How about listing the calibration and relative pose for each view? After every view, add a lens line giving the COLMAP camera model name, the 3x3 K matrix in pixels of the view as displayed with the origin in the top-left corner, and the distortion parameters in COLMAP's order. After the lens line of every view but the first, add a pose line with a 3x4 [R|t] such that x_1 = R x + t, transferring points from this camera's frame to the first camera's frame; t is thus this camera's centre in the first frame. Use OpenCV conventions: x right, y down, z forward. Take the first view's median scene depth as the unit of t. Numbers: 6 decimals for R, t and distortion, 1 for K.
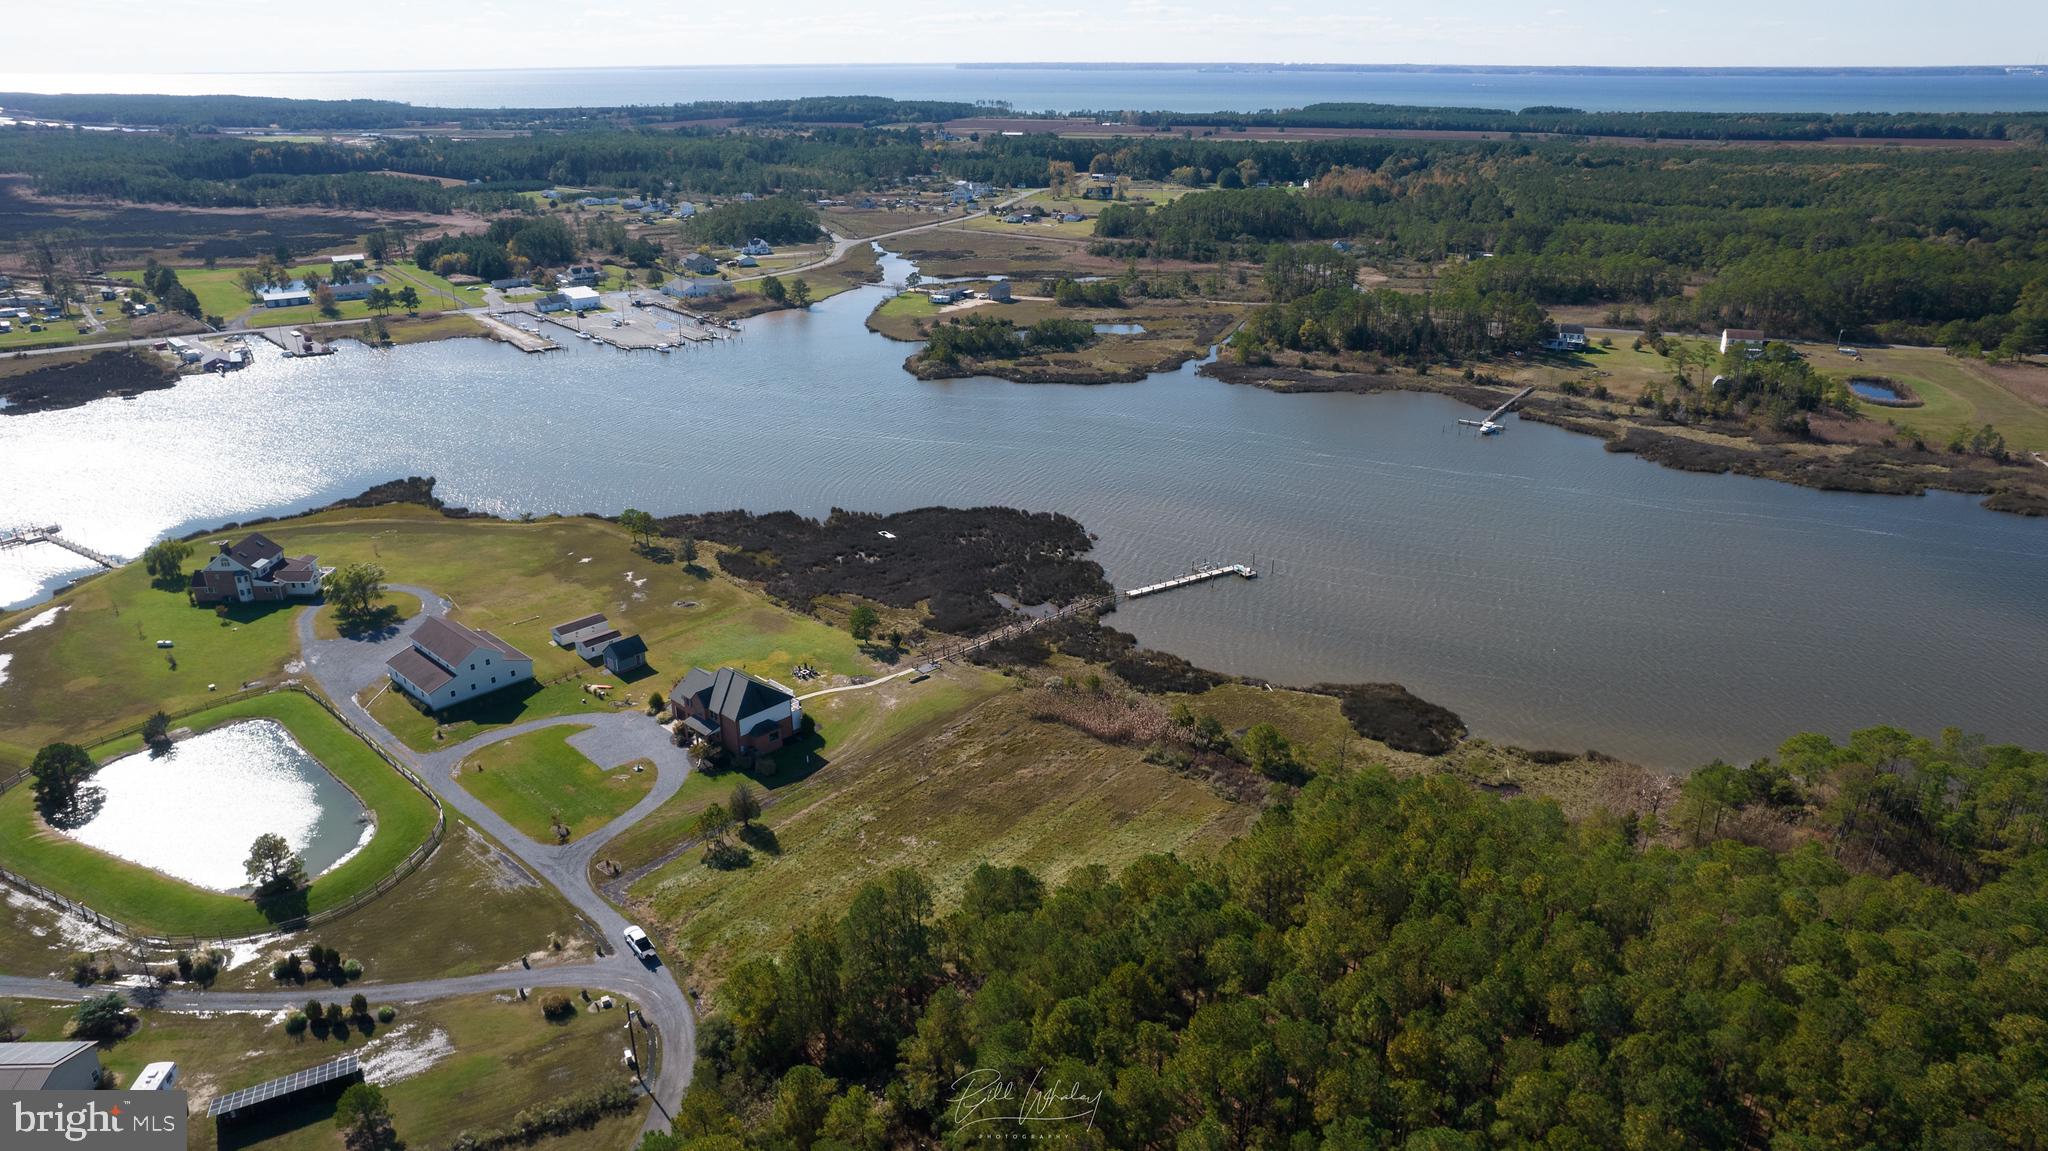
lens RADIAL K [[1310.3, 0, 1016.1], [0, 1310.3, 579.7], [0, 0, 1]] dist [-0.076149, 0.066968]
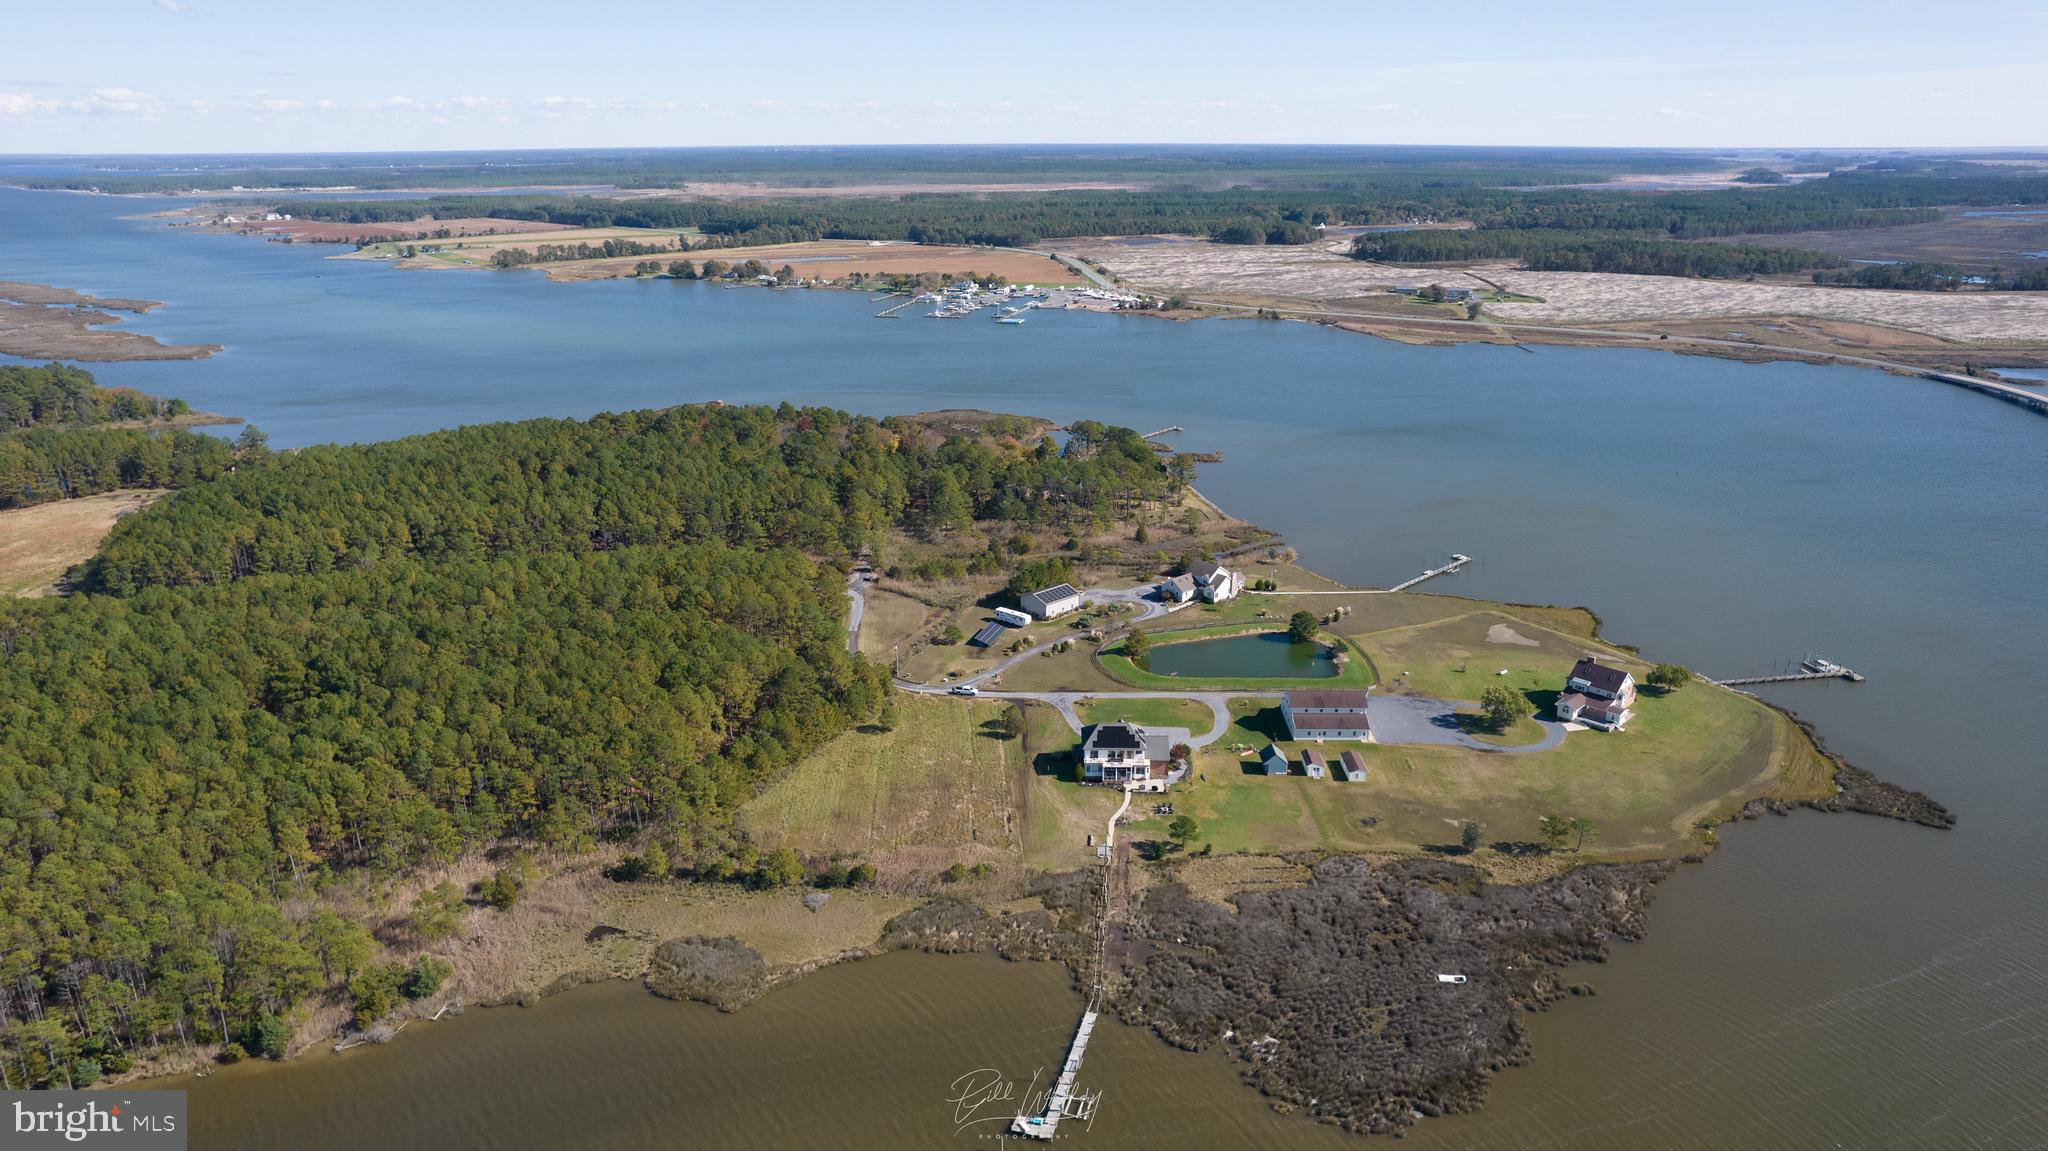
lens RADIAL K [[1310.3, 0, 1016.1], [0, 1310.3, 579.7], [0, 0, 1]] dist [-0.076149, 0.066968]
pose [[-0.738711, 0.222557, -0.636219, 0.320775], [-0.246358, 0.789451, 0.562205, -0.359751], [0.627386, 0.572045, -0.528348, 0.690501]]
